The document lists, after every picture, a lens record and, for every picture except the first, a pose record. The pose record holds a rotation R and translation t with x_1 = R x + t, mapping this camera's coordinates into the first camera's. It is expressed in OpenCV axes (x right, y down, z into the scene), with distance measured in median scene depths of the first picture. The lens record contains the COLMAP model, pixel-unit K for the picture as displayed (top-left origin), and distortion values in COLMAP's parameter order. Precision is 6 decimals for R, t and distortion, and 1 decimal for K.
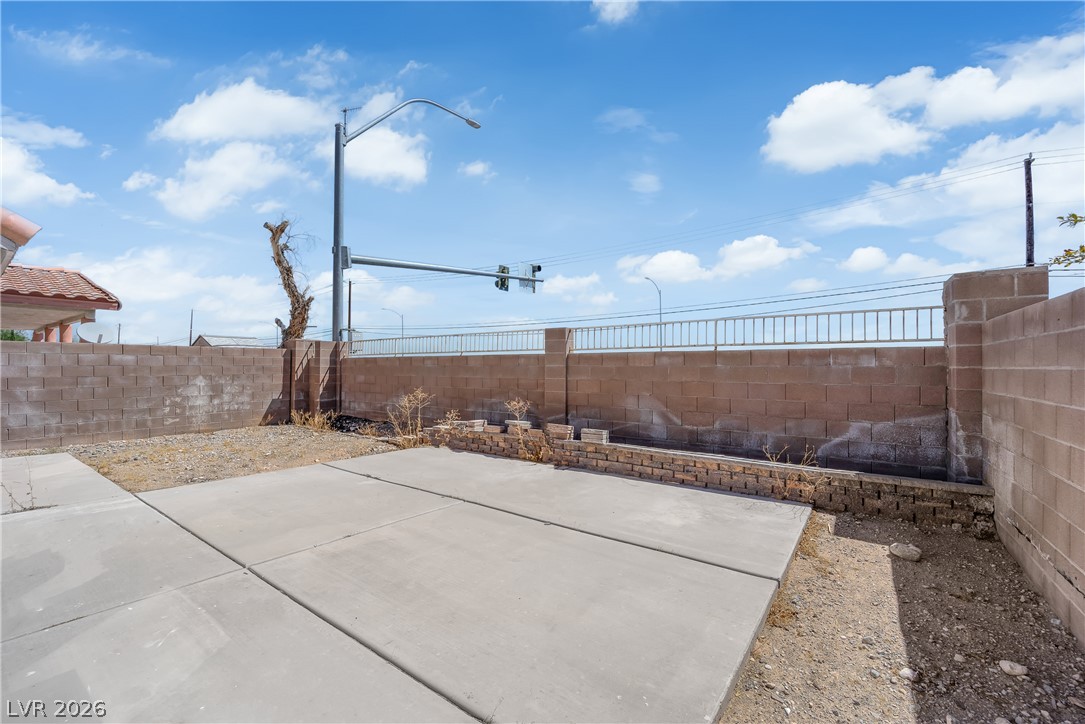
lens RADIAL K [[437.6, 0, 534.7], [0, 437.6, 364.2], [0, 0, 1]] dist [-0.009369, -0.004119]
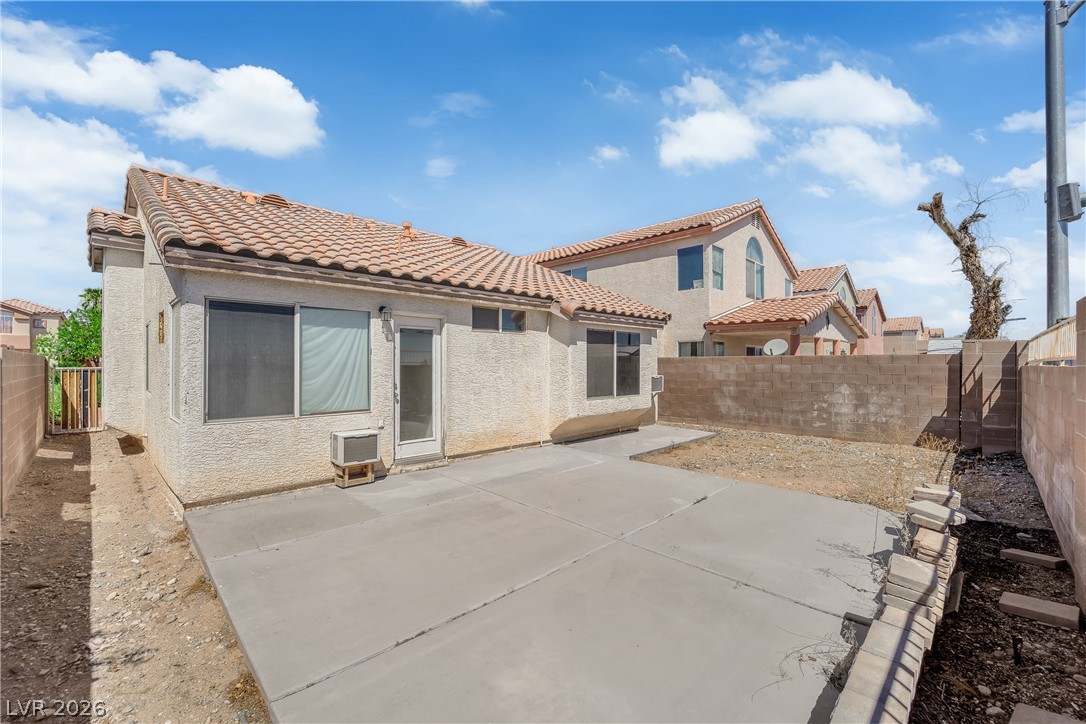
lens RADIAL K [[438.0, 0, 536.0], [0, 438.0, 361.6], [0, 0, 1]] dist [-0.009369, -0.004119]
pose [[-0.139544, -0.006153, -0.990197, 0.338760], [0.003175, 0.999973, -0.006661, -0.021054], [0.990211, -0.004073, -0.139521, 0.427437]]
